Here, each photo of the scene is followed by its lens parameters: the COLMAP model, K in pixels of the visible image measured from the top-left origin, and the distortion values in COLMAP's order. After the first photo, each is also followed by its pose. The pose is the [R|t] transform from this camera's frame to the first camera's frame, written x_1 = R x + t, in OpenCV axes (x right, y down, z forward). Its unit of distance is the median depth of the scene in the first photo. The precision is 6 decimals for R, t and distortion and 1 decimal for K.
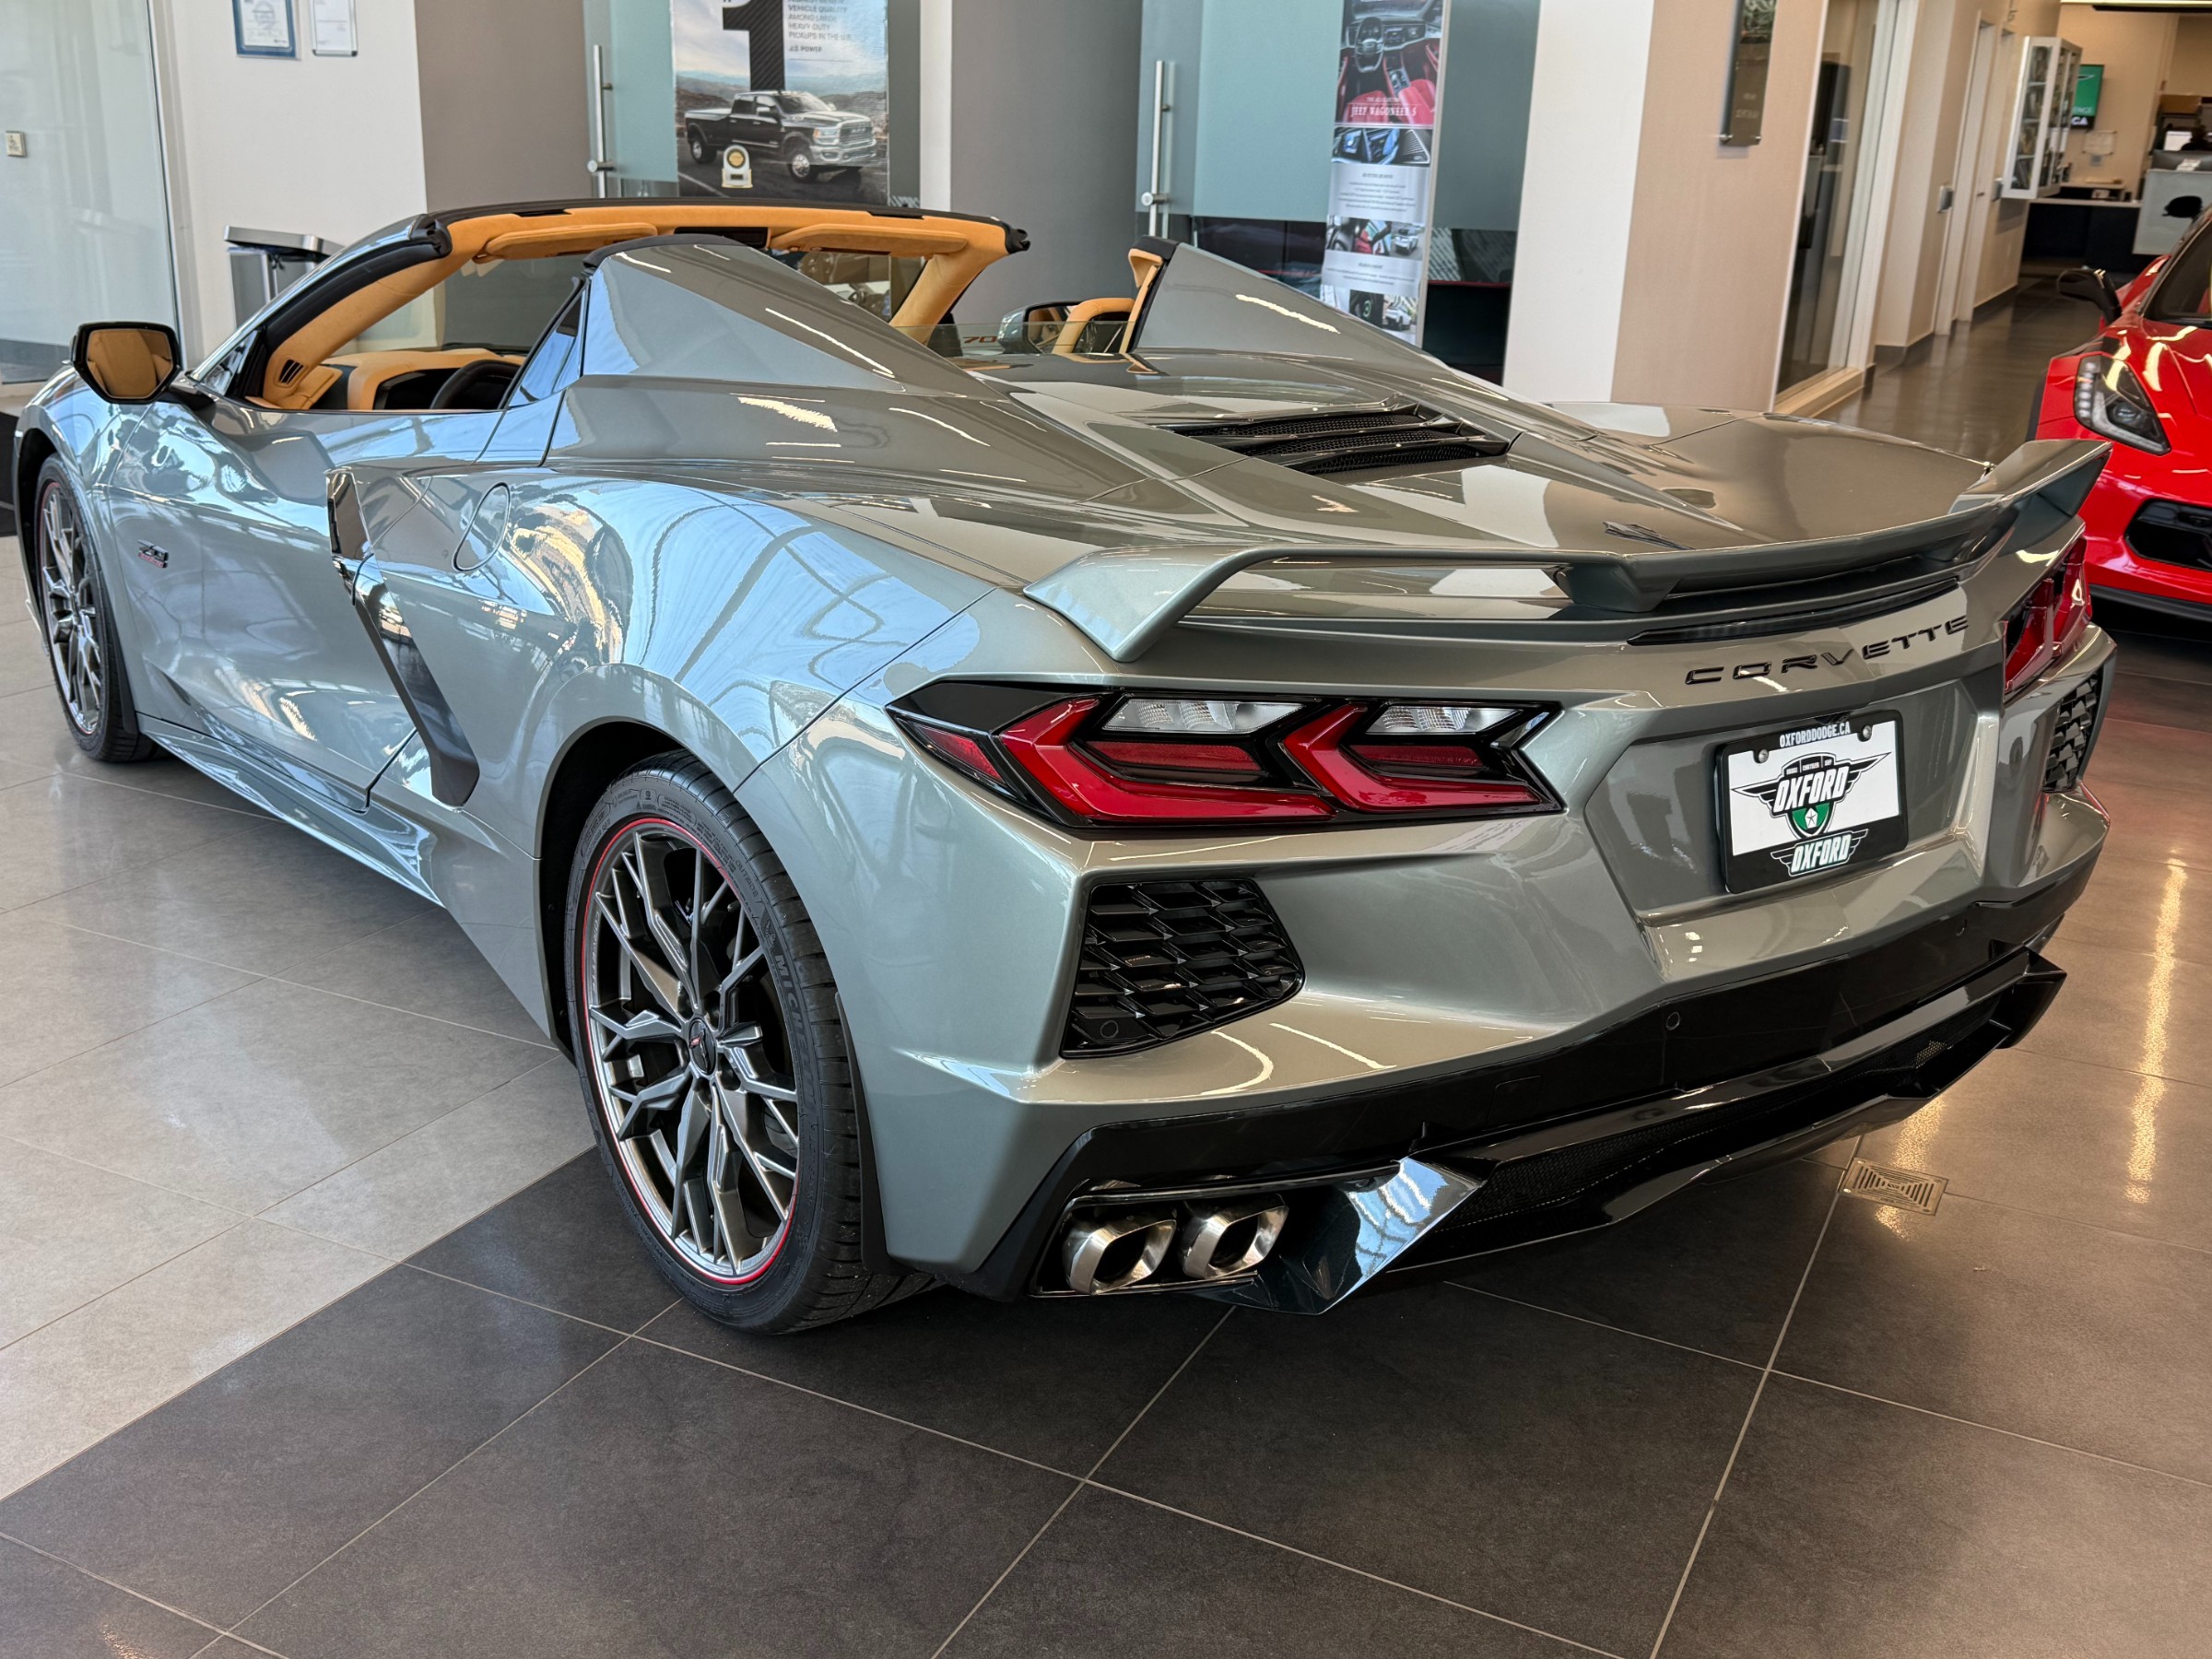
lens RADIAL K [[2206.9, 0, 1110.4], [0, 2206.9, 879.1], [0, 0, 1]] dist [0.172386, -0.389198]
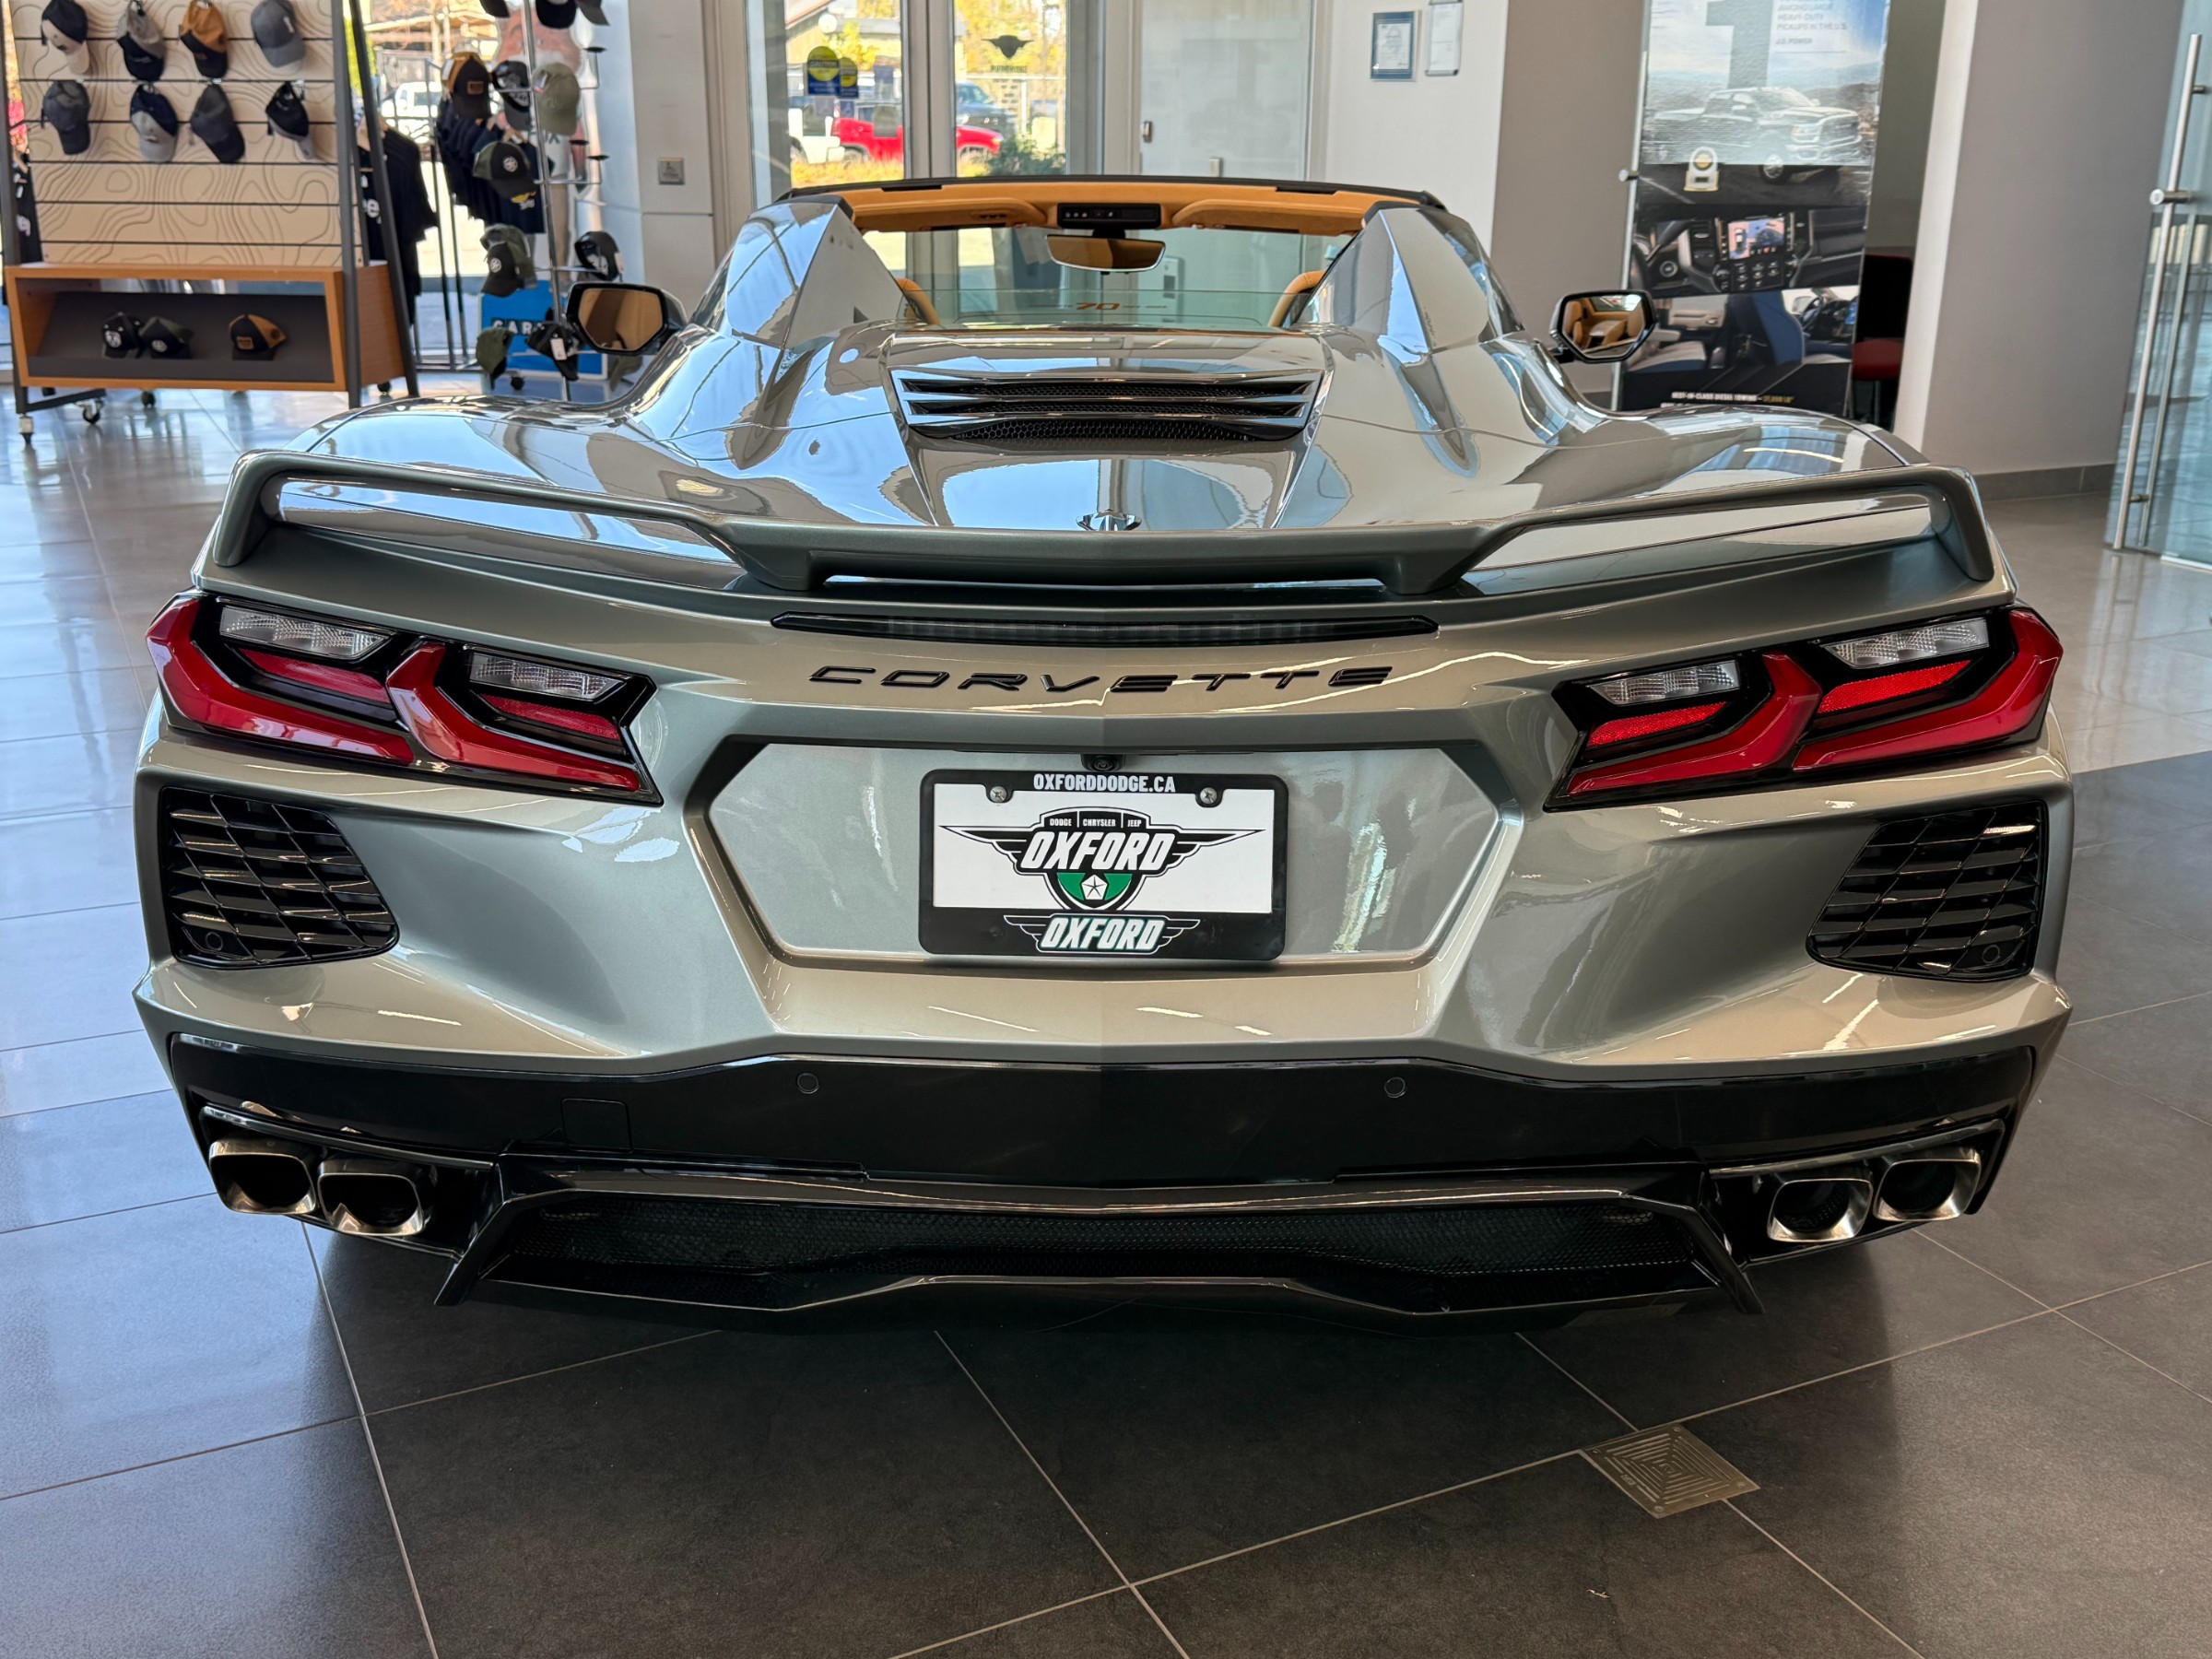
lens RADIAL K [[2190.4, 0, 1079.9], [0, 2190.4, 825.9], [0, 0, 1]] dist [0.164920, -0.309407]
pose [[0.790371, 0.163879, -0.590303, 0.754363], [-0.184702, 0.982465, 0.025448, -0.066640], [0.584122, 0.088917, 0.806781, 0.362595]]
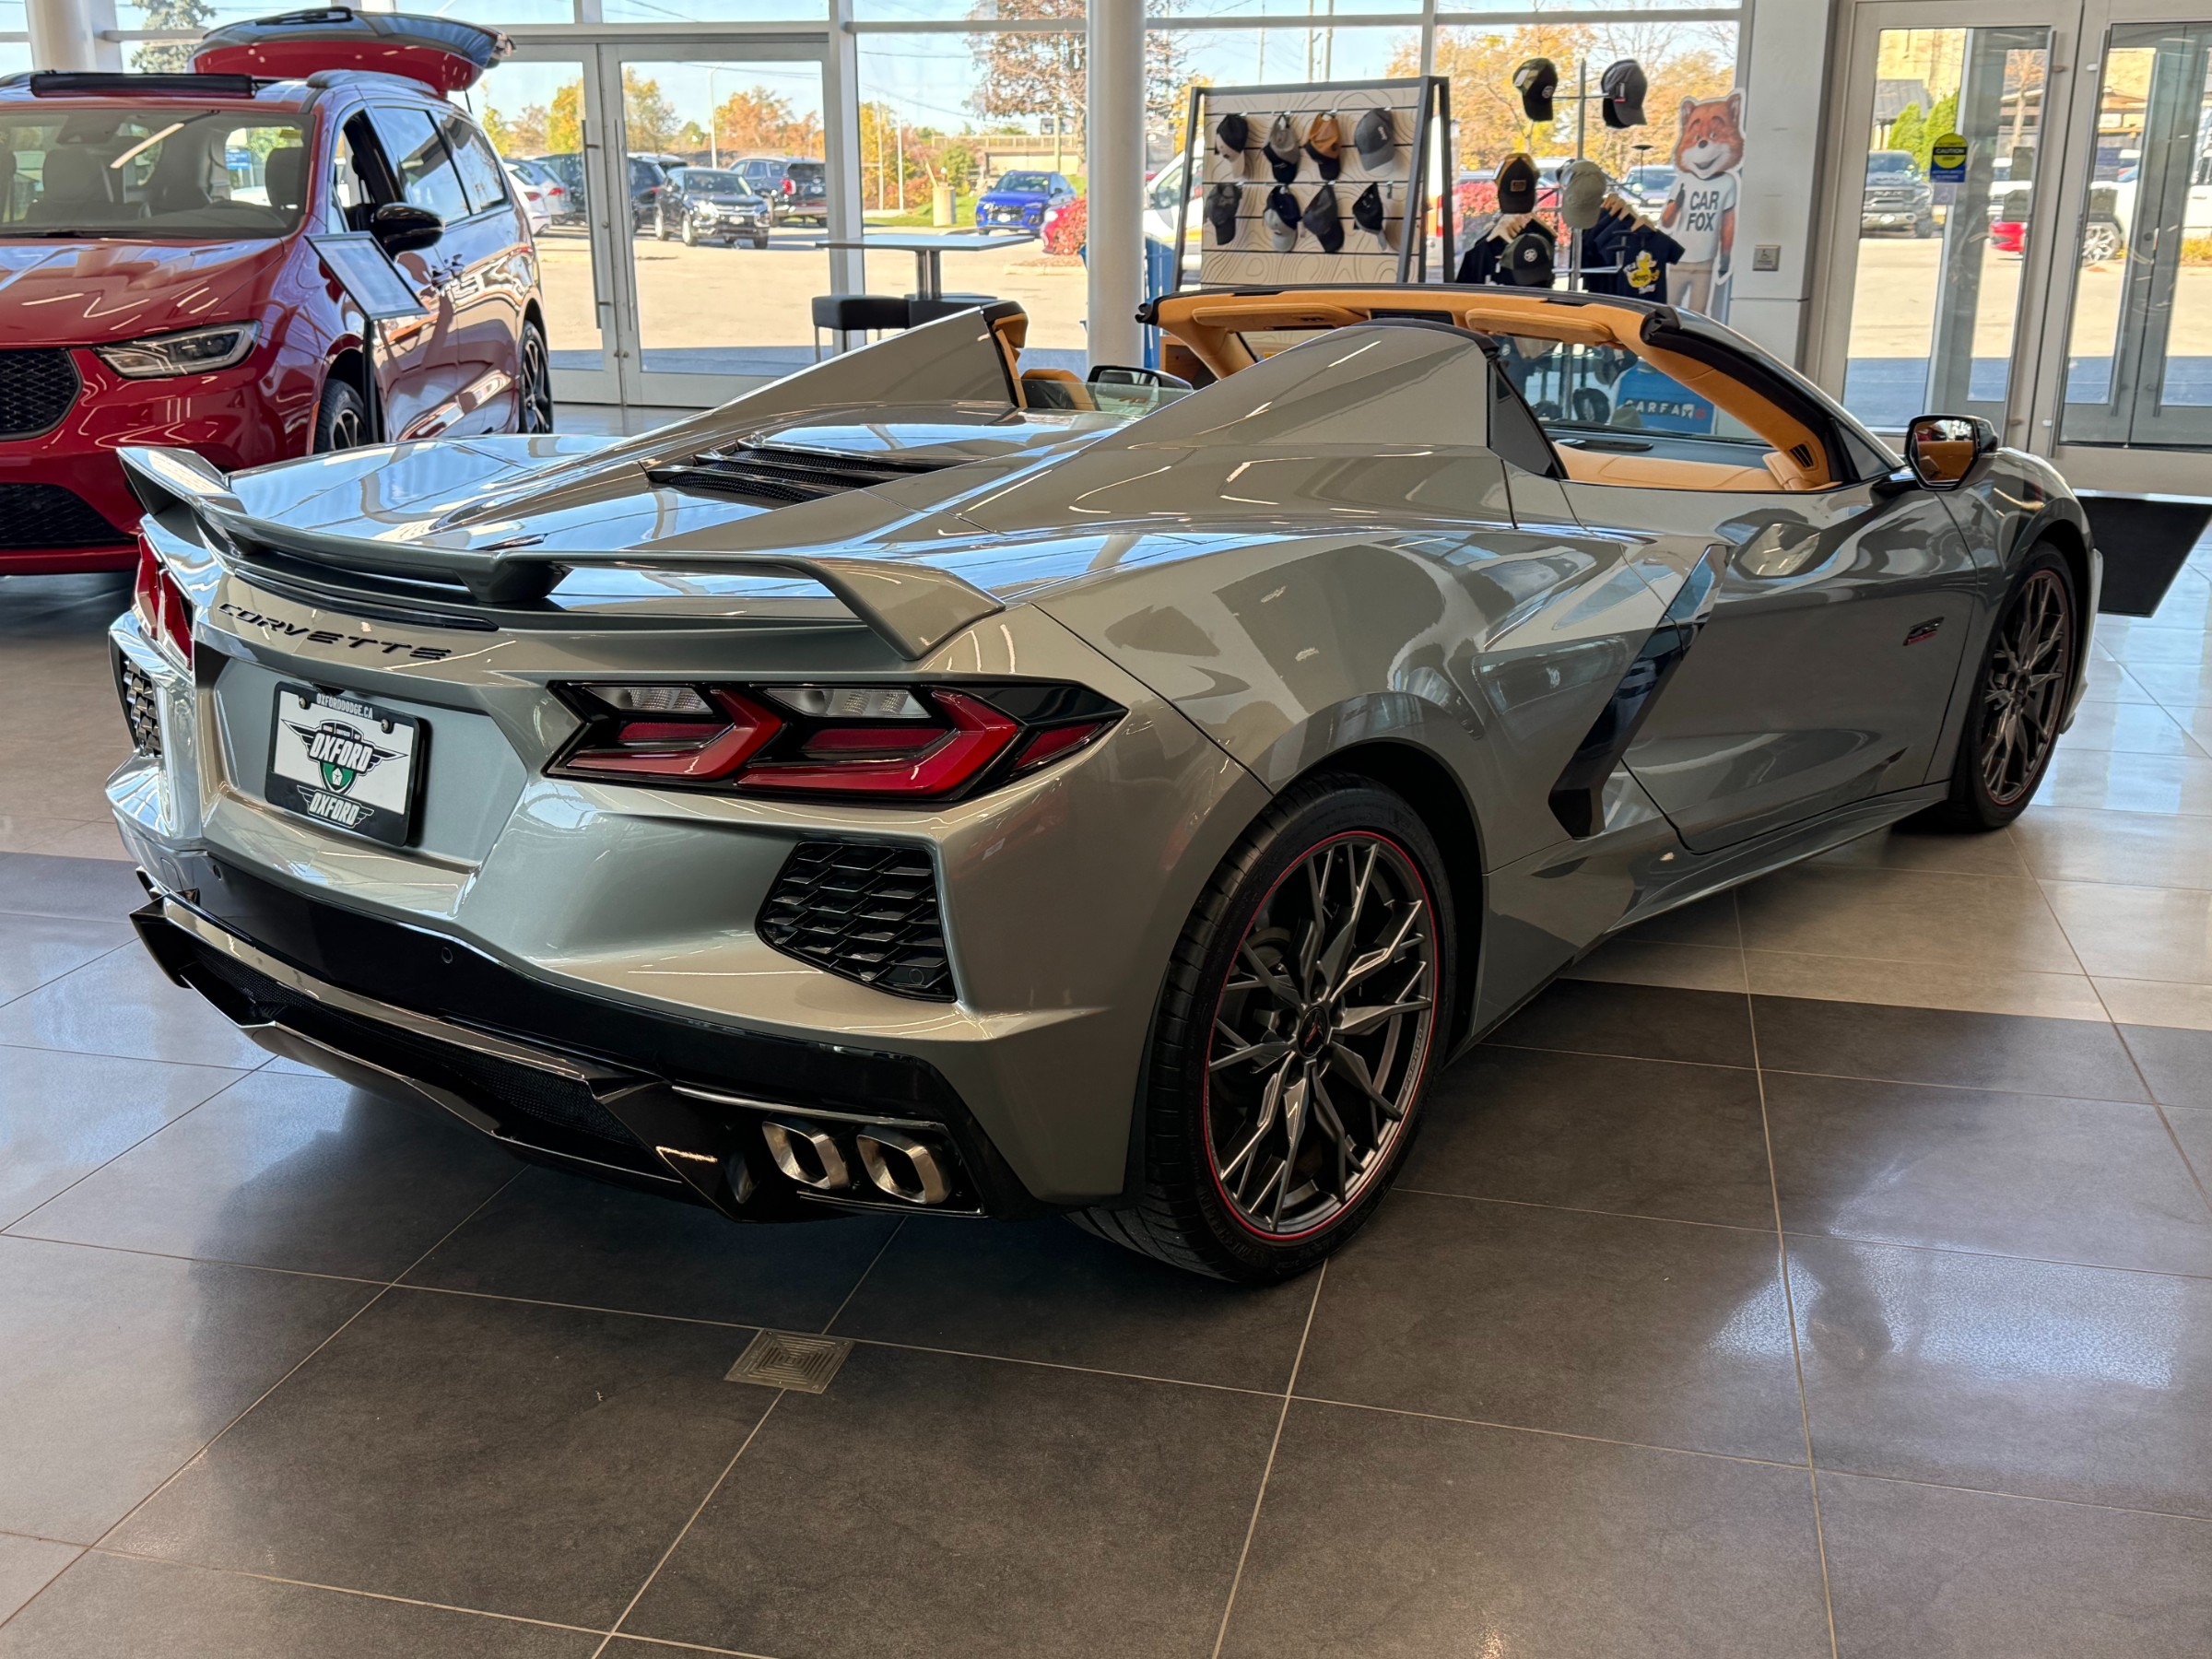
lens RADIAL K [[2190.4, 0, 1079.9], [0, 2190.4, 825.9], [0, 0, 1]] dist [0.164920, -0.309407]
pose [[0.220505, 0.246283, -0.943781, 1.467085], [-0.316309, 0.933362, 0.169662, -0.315184], [0.922673, 0.261115, 0.283713, 1.020775]]
